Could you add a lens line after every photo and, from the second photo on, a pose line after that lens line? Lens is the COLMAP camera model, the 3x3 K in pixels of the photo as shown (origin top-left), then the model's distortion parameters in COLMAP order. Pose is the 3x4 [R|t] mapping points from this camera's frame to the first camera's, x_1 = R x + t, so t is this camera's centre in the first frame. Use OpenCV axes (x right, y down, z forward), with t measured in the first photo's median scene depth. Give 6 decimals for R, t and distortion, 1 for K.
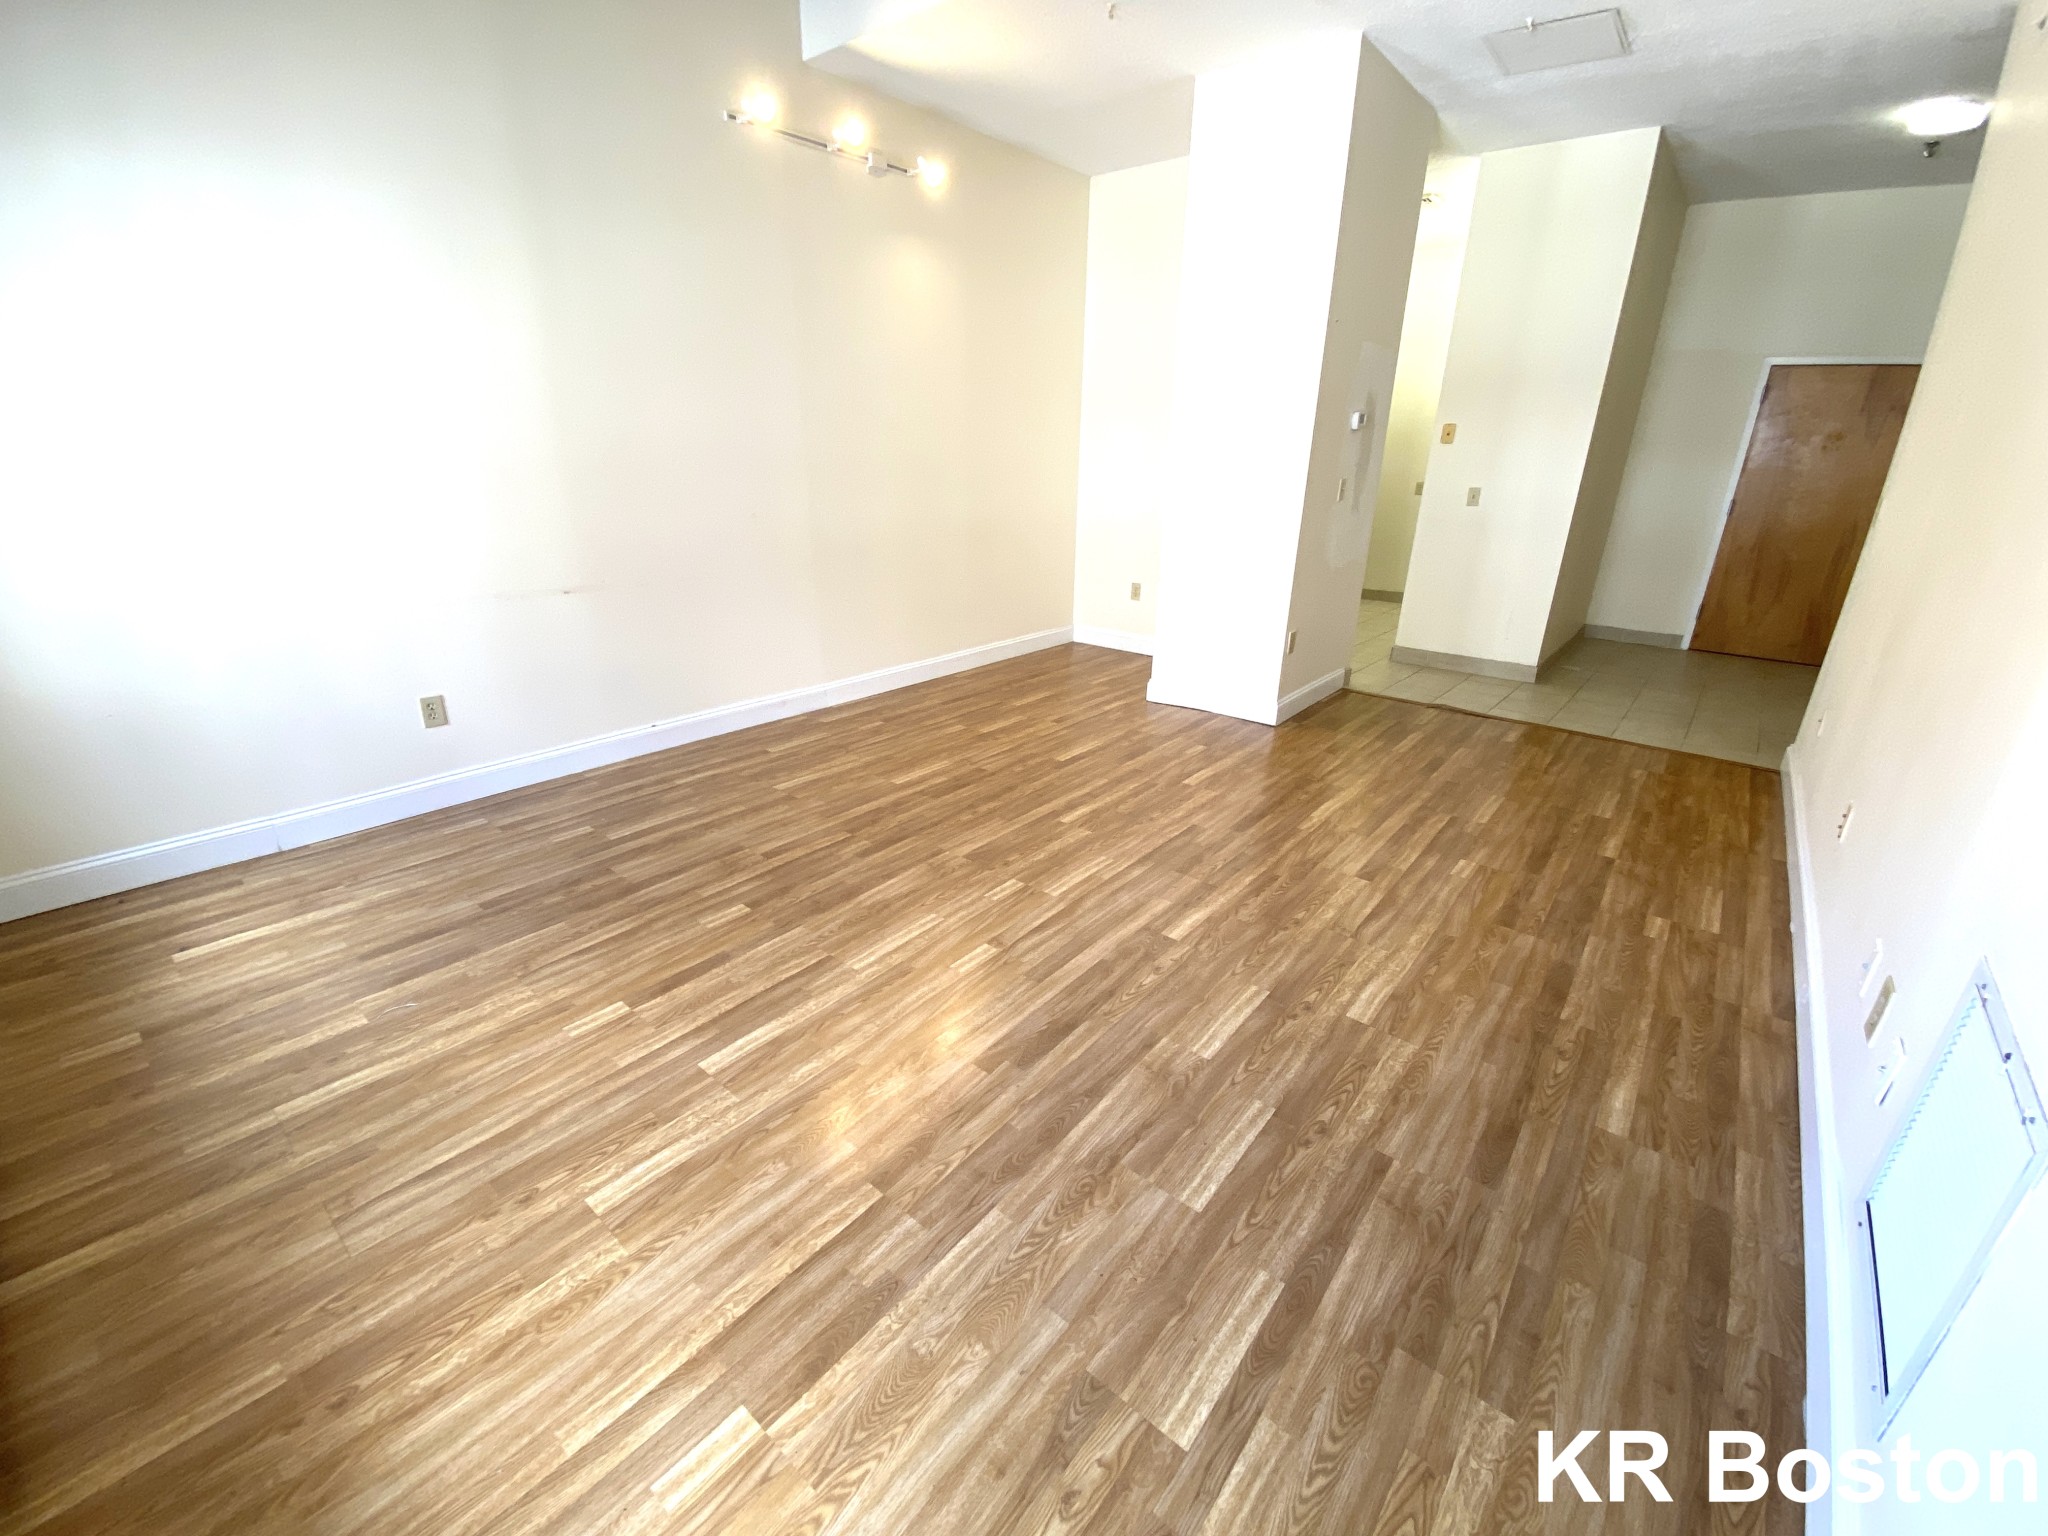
lens RADIAL K [[806.9, 0, 1024.0], [0, 806.9, 768.0], [0, 0, 1]] dist [0.030926, -0.028984]
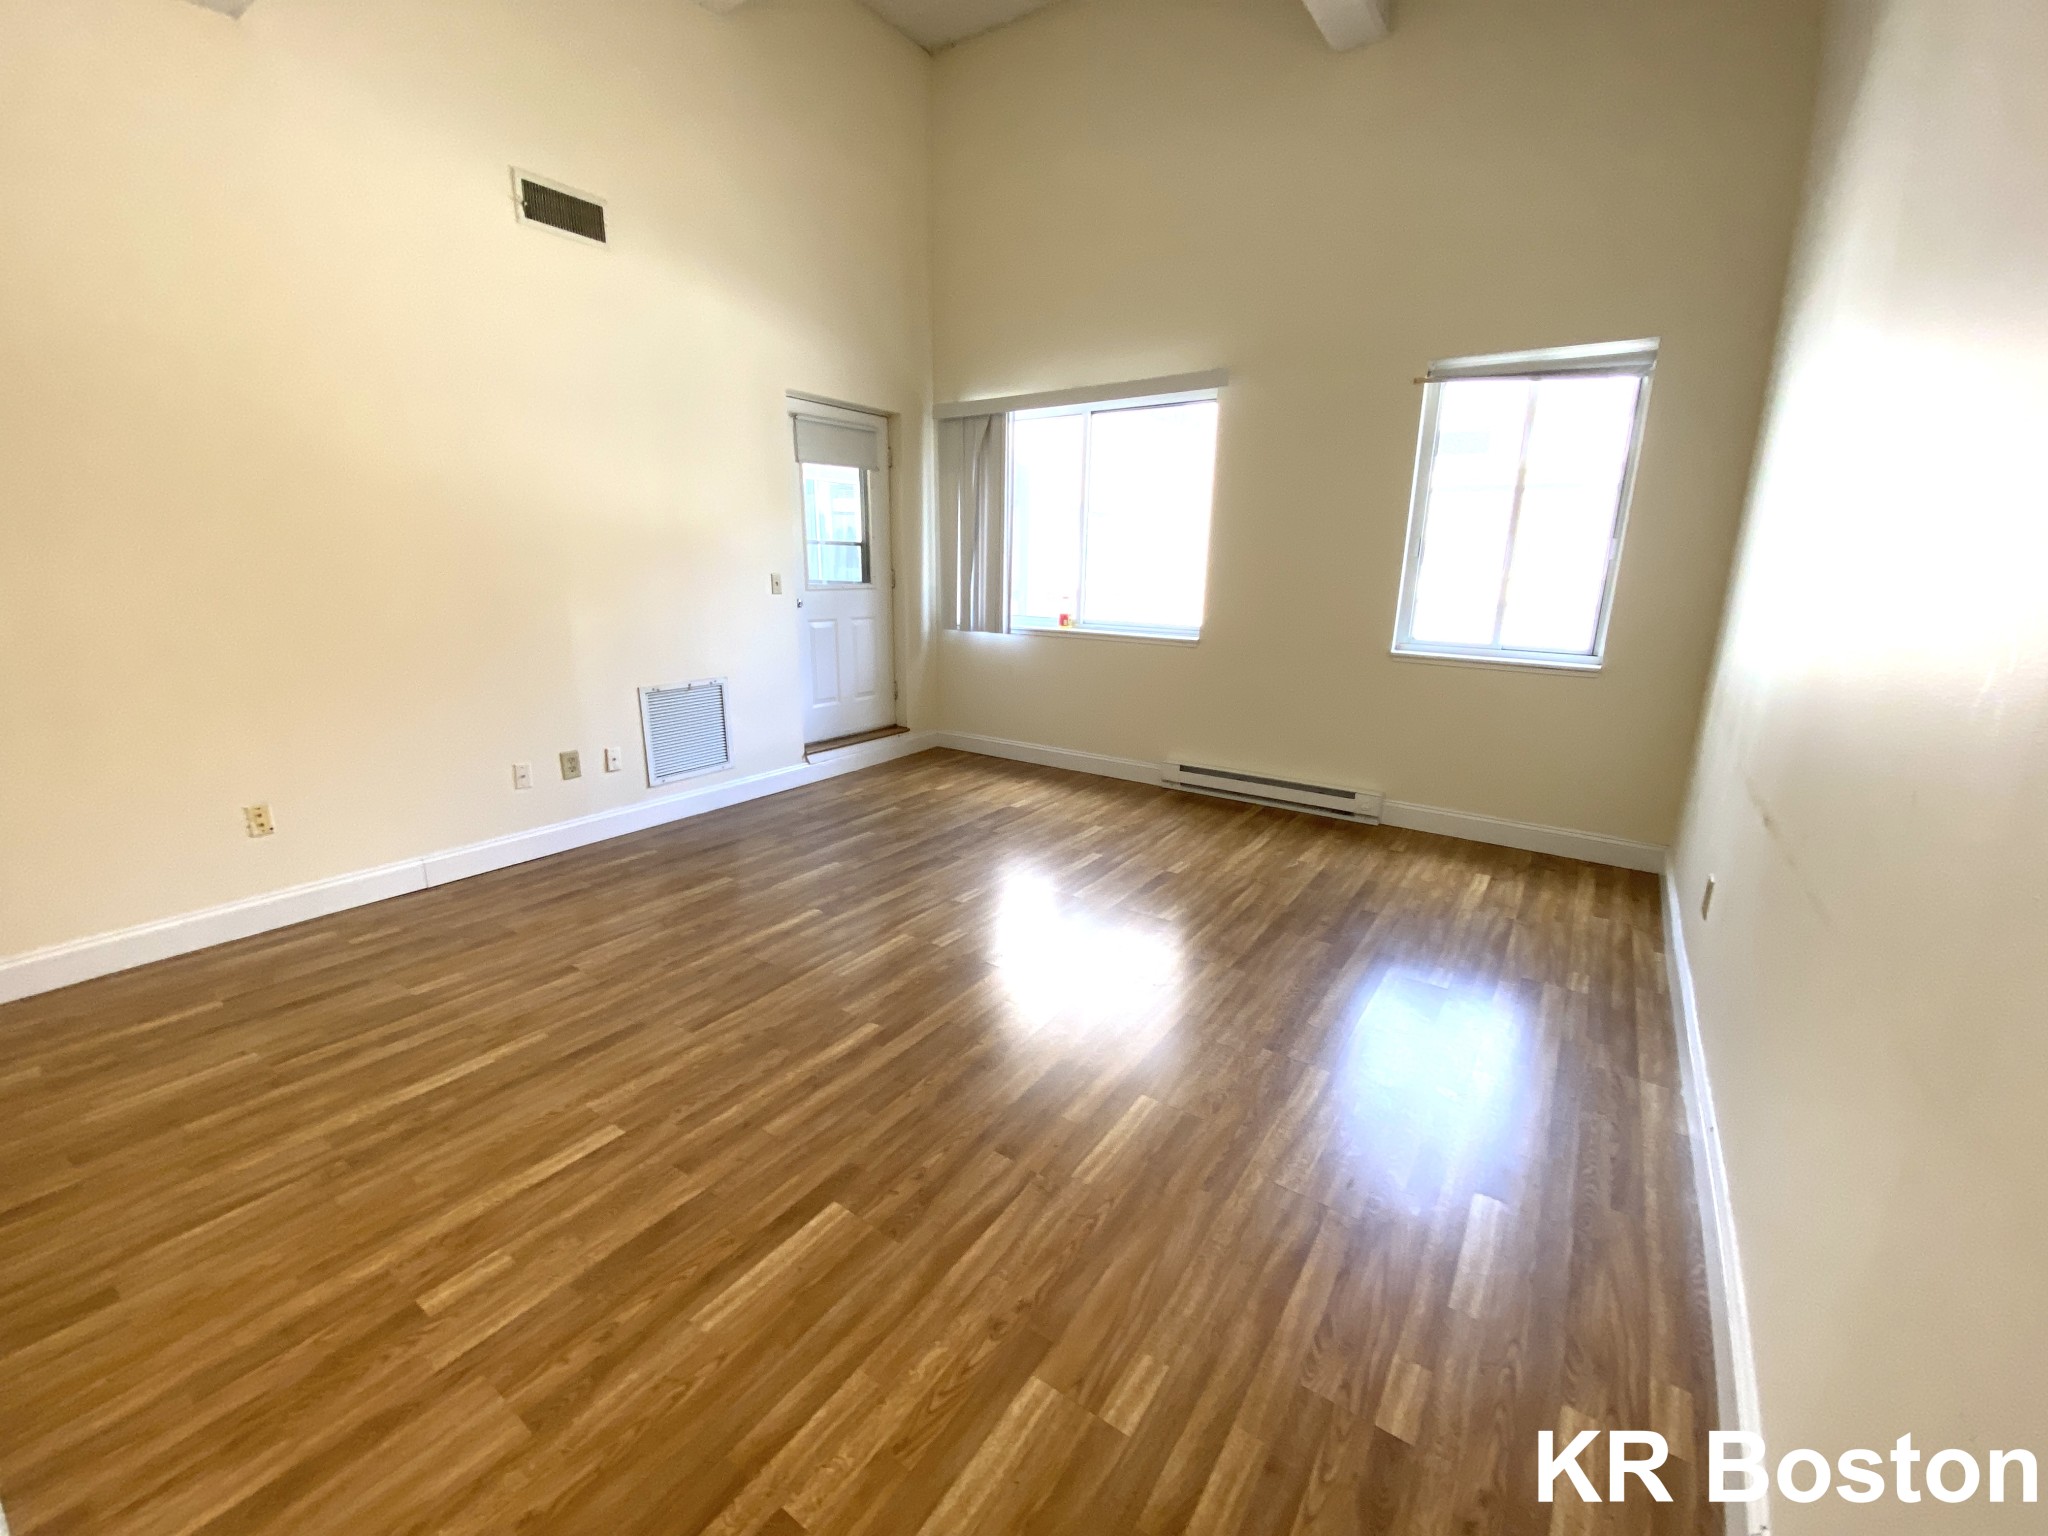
lens RADIAL K [[806.9, 0, 1024.0], [0, 806.9, 768.0], [0, 0, 1]] dist [0.030926, -0.028984]
pose [[-0.995712, -0.001686, -0.092487, -0.019735], [-0.056080, 0.806137, 0.589065, -0.600742], [0.073564, 0.591726, -0.802775, 1.546075]]
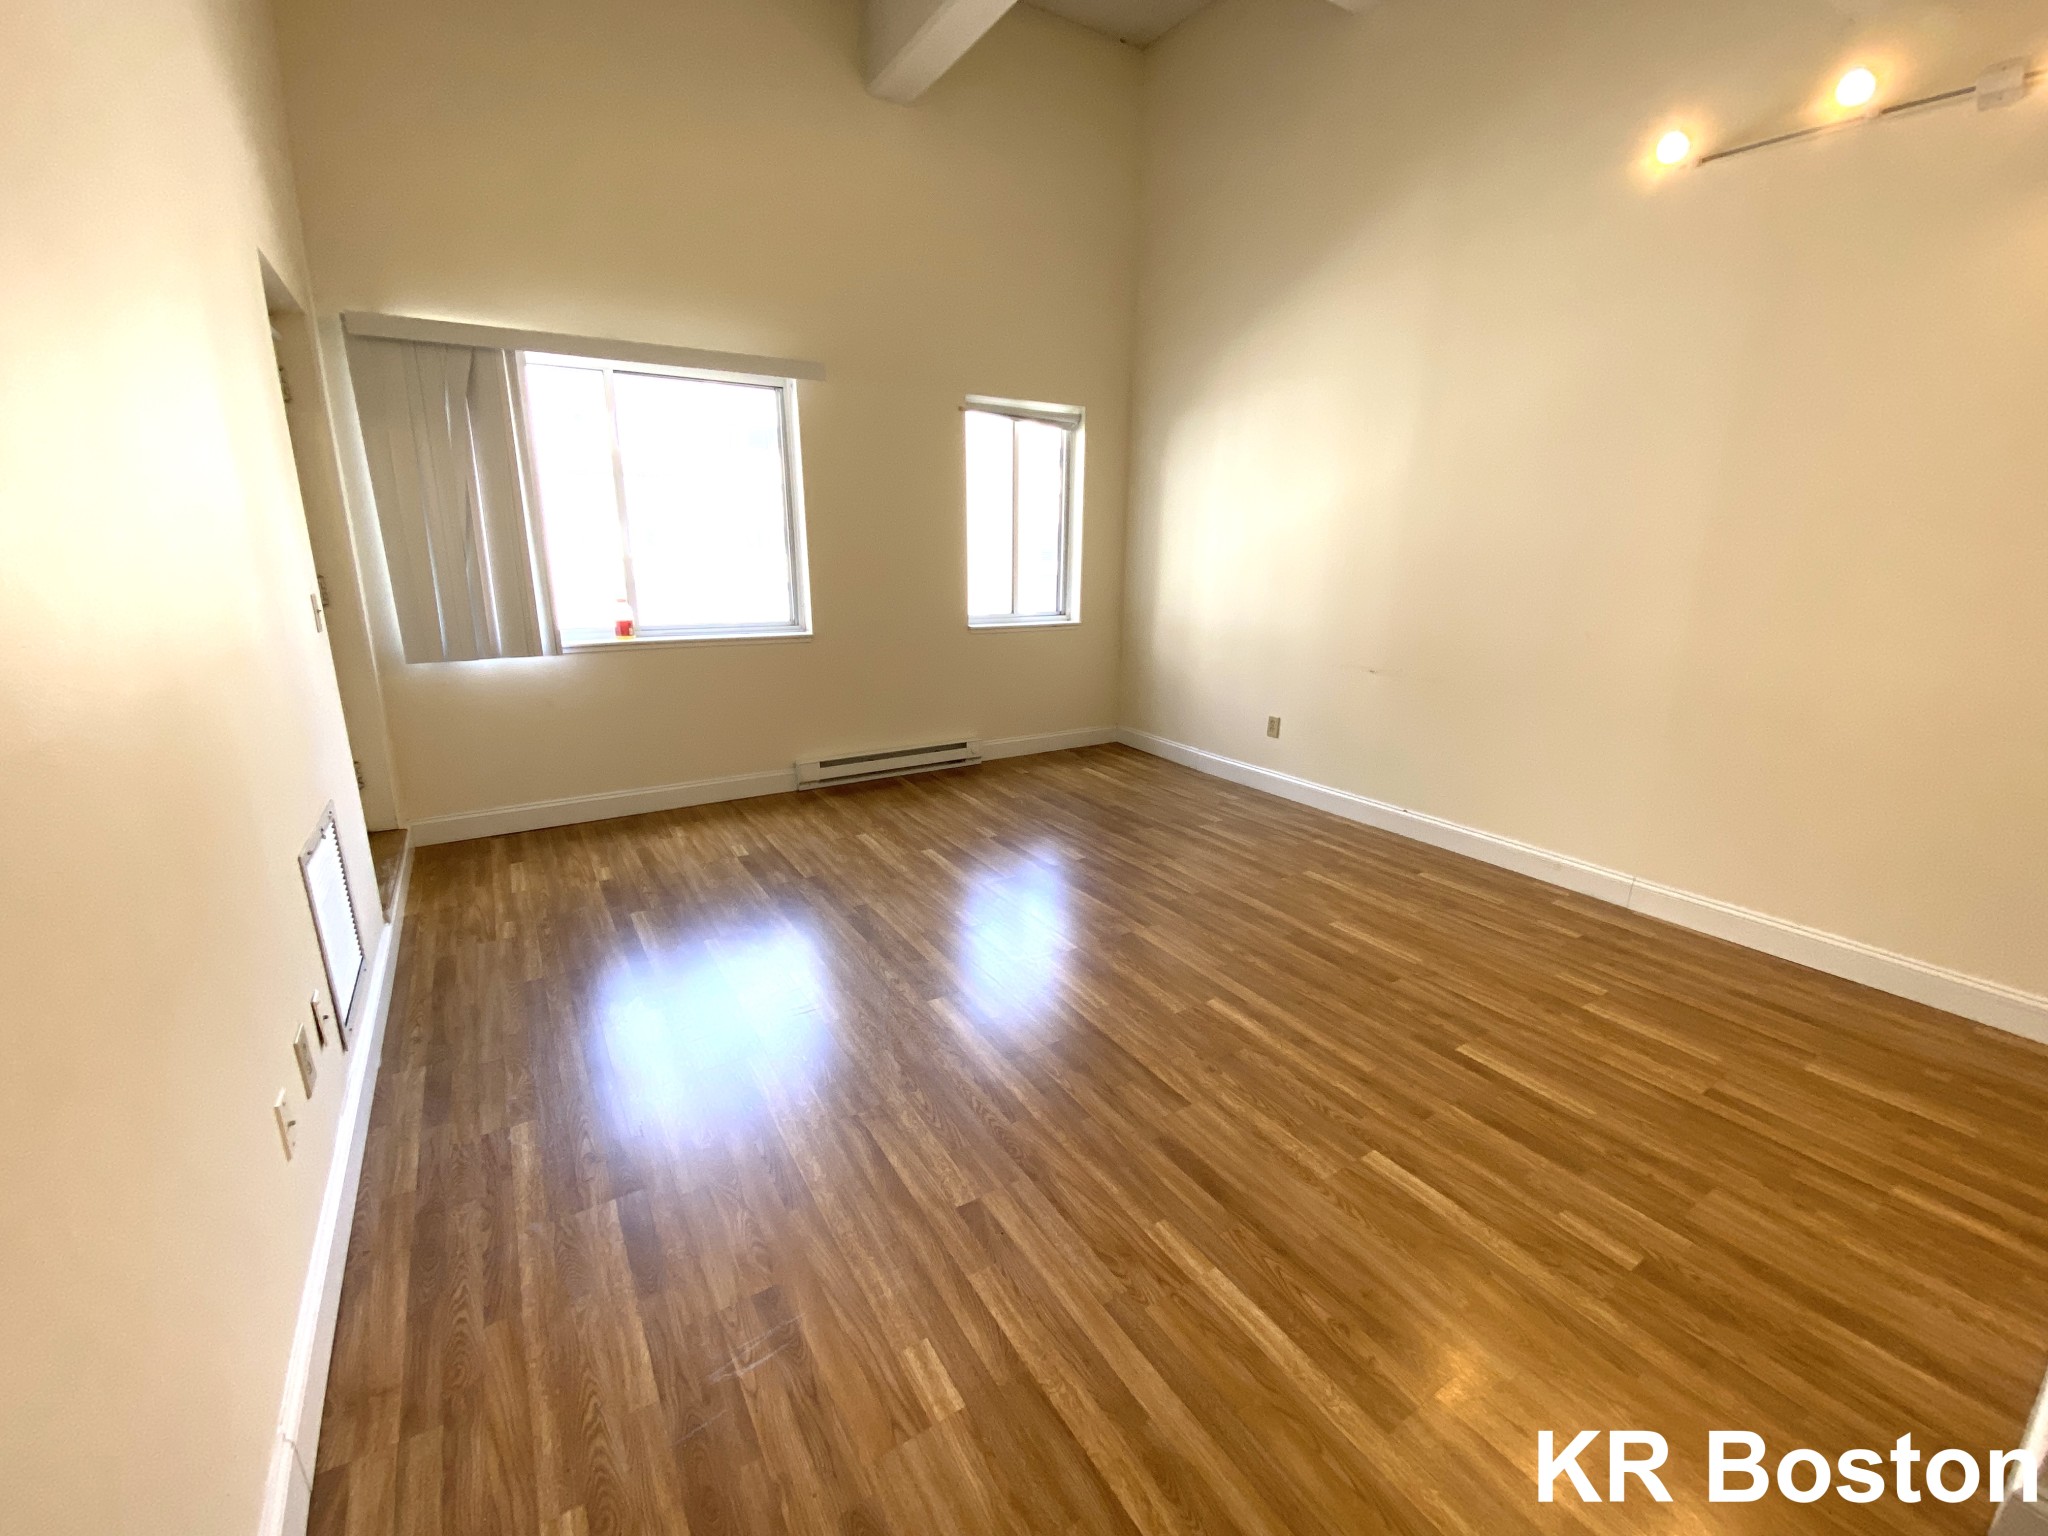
lens RADIAL K [[826.8, 0, 991.9], [0, 826.8, 757.8], [0, 0, 1]] dist [0.032342, -0.031601]
pose [[-0.331005, 0.219930, -0.917642, 0.850937], [-0.355510, 0.871741, 0.337166, -0.354098], [0.874098, 0.437835, -0.210363, 0.926940]]
